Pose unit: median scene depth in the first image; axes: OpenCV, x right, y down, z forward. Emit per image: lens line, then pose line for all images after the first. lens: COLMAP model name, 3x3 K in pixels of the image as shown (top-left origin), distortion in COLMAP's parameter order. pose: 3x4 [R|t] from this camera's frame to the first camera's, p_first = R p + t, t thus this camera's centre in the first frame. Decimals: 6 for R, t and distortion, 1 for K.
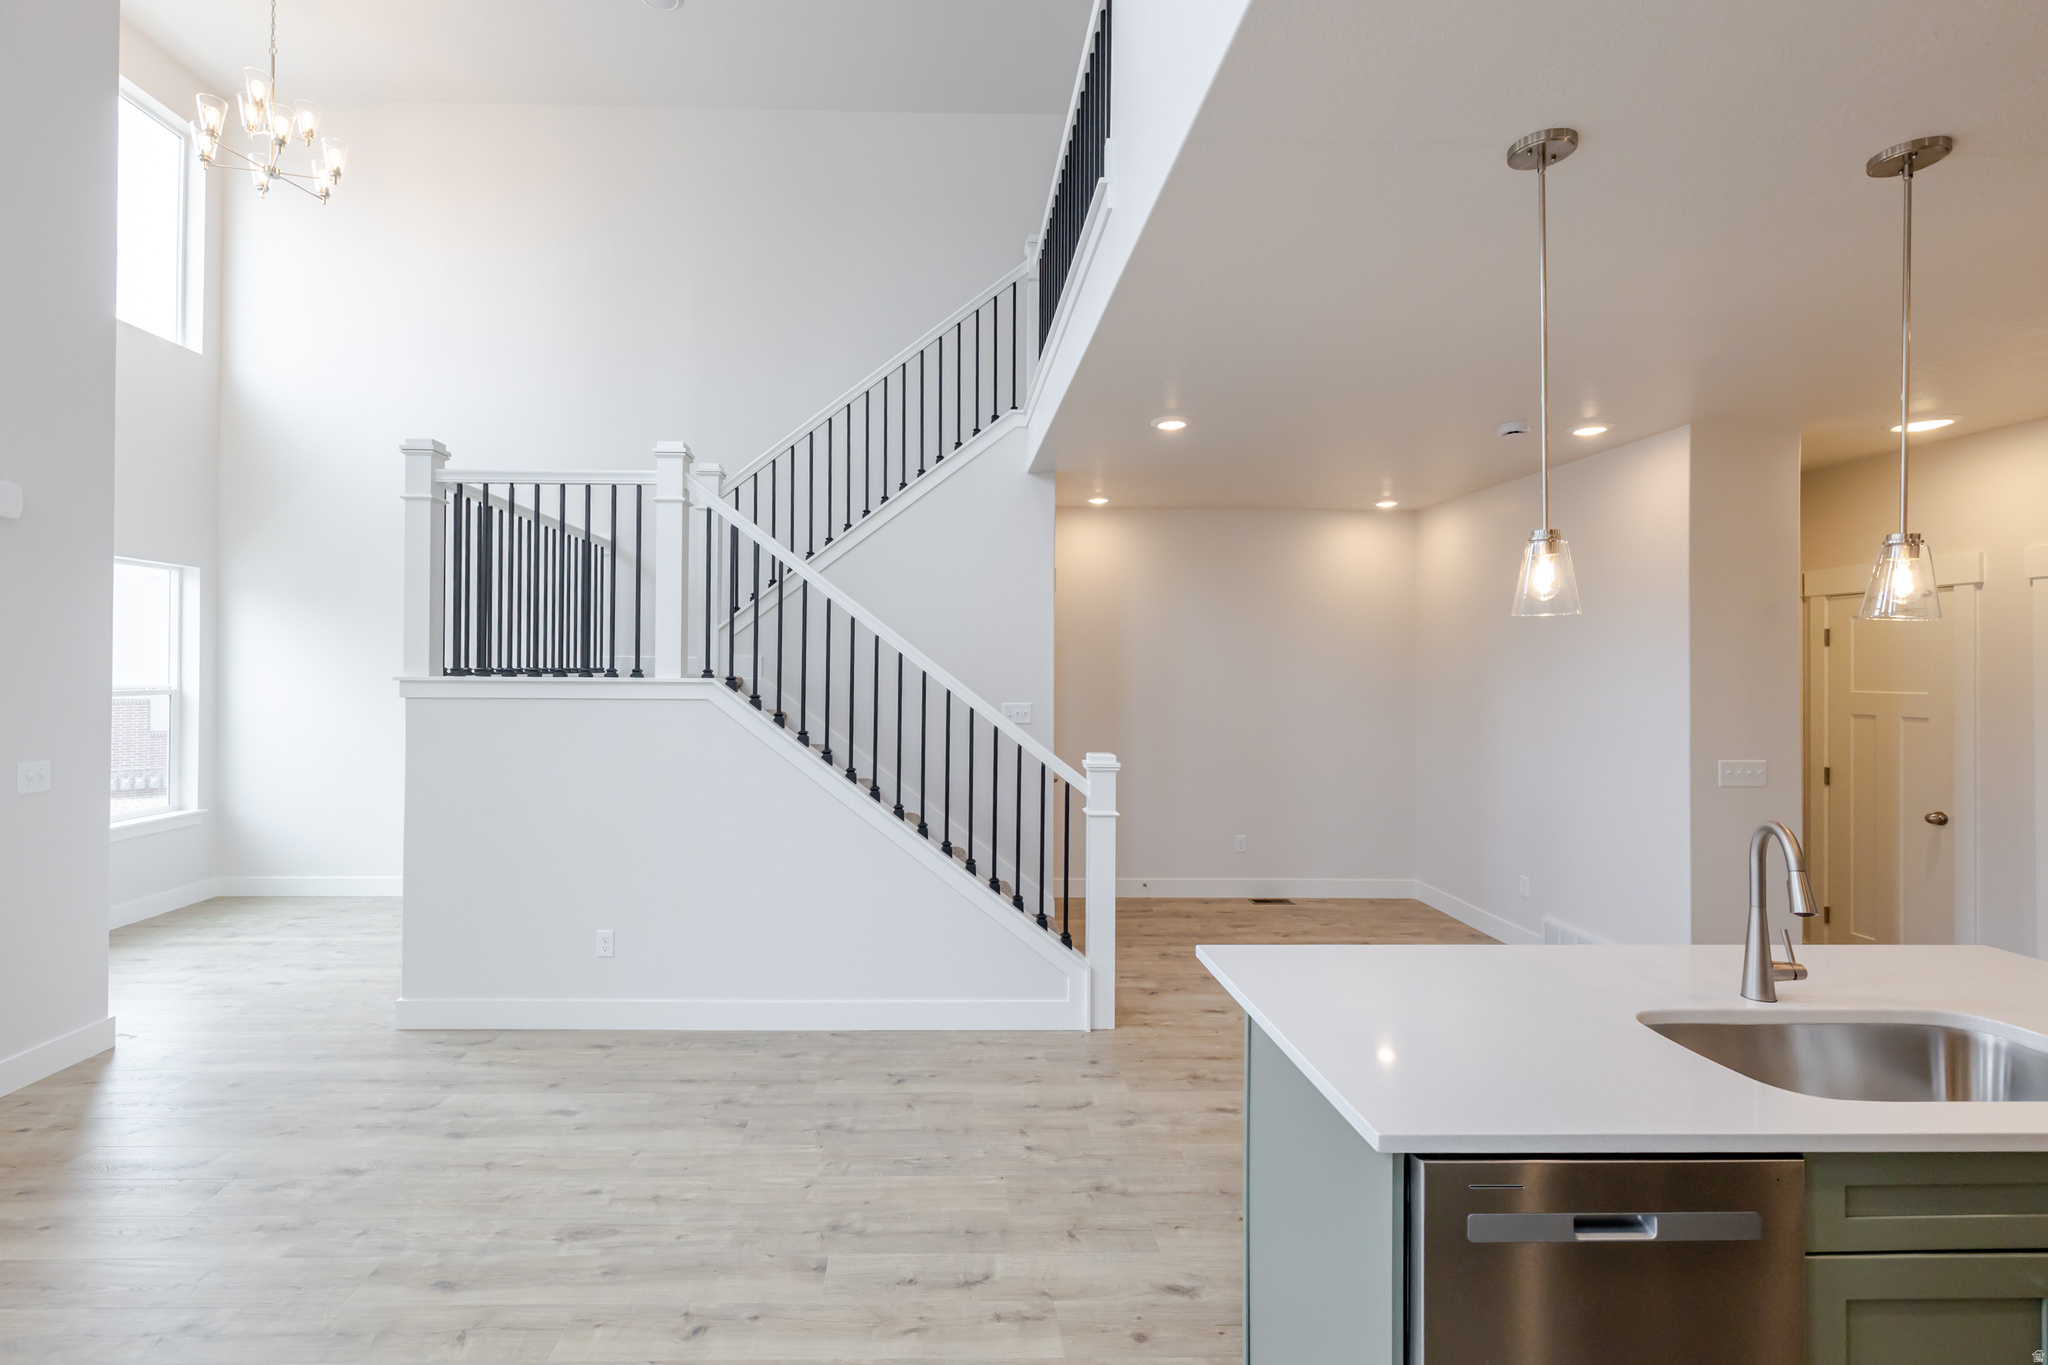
lens RADIAL K [[895.3, 0, 943.8], [0, 895.3, 661.1], [0, 0, 1]] dist [-0.002941, 0.002315]
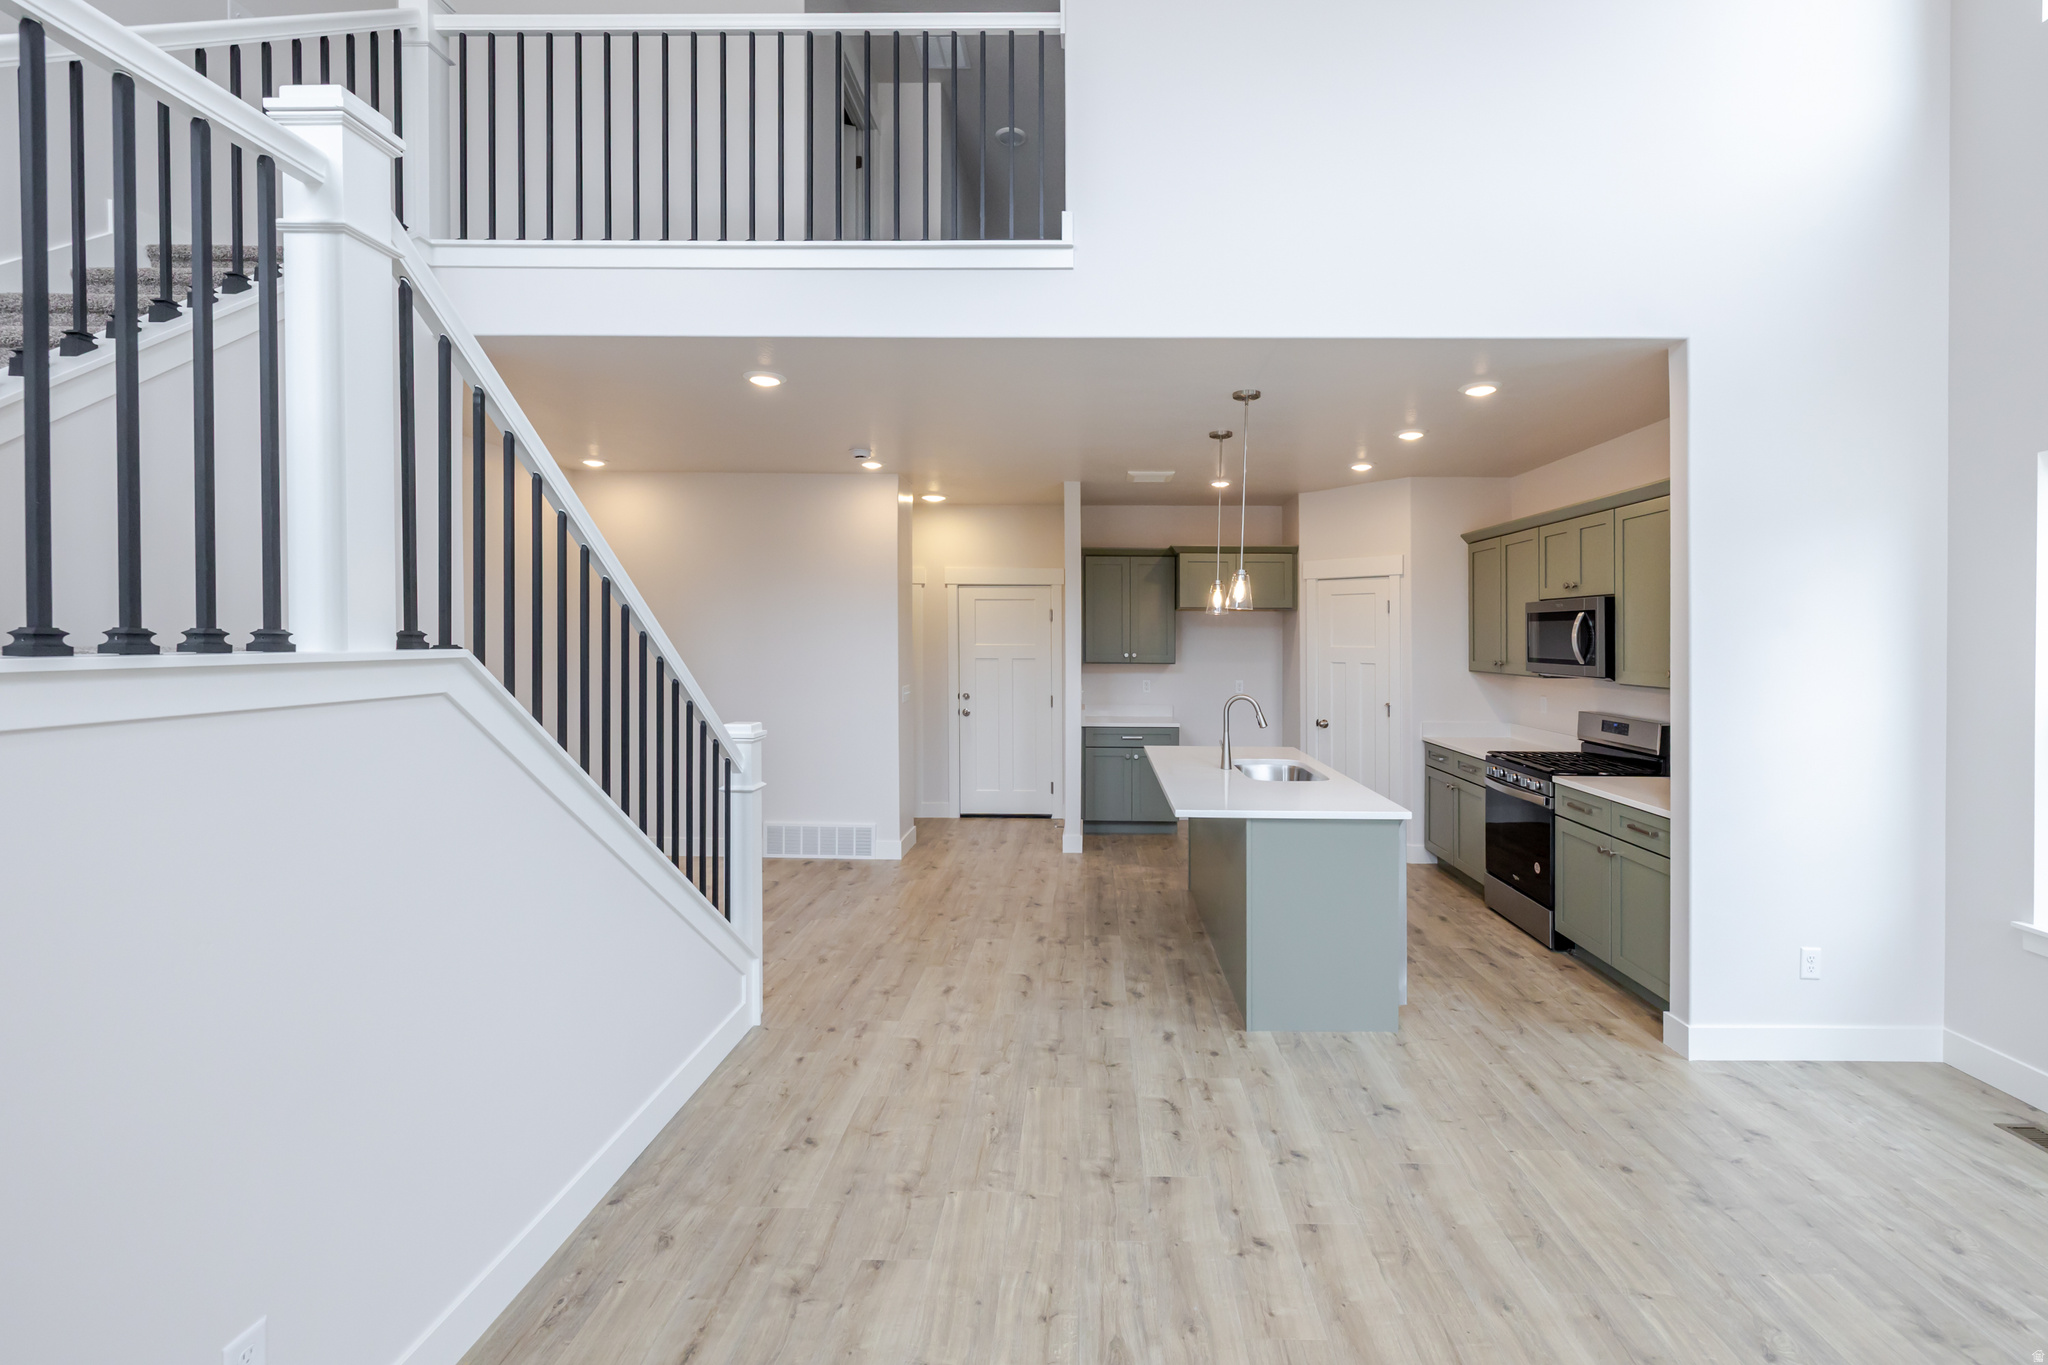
lens RADIAL K [[895.3, 0, 1081.4], [0, 895.3, 635.3], [0, 0, 1]] dist [-0.002941, 0.002315]
pose [[0.027906, -0.009763, 0.999563, -0.941320], [-0.021615, 0.999713, 0.010368, -0.001189], [-0.999377, -0.021895, 0.027687, 0.828019]]
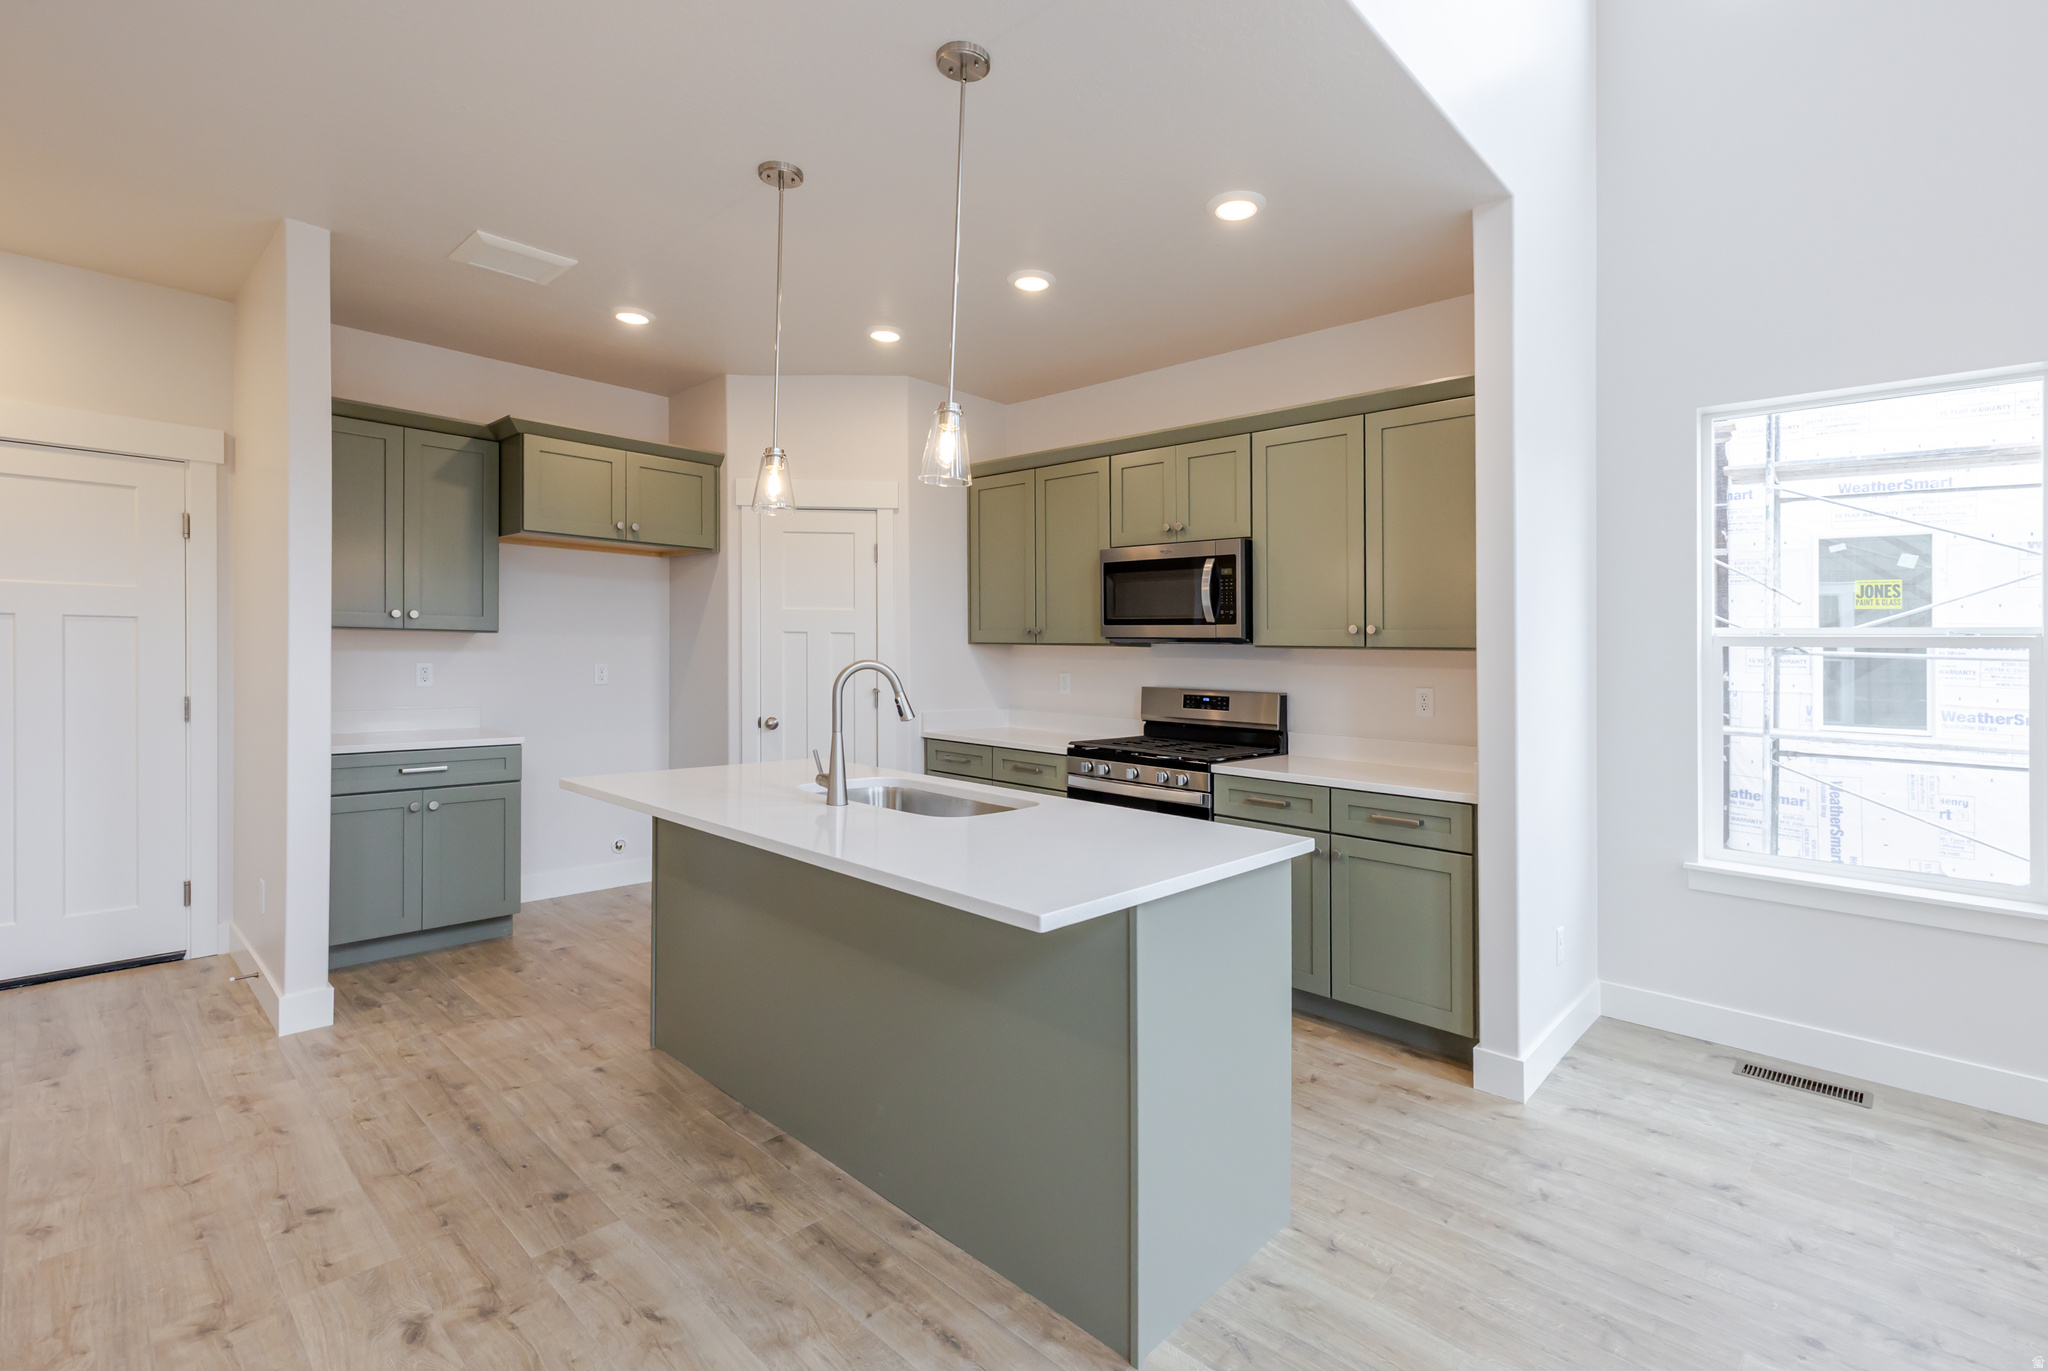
lens RADIAL K [[933.9, 0, 1043.9], [0, 933.9, 630.6], [0, 0, 1]] dist [0.001027, 0.002522]
pose [[-0.726176, -0.008853, 0.687451, -0.120801], [-0.038698, 0.998858, -0.028015, 0.099262], [-0.686418, -0.046947, -0.725690, 1.096718]]
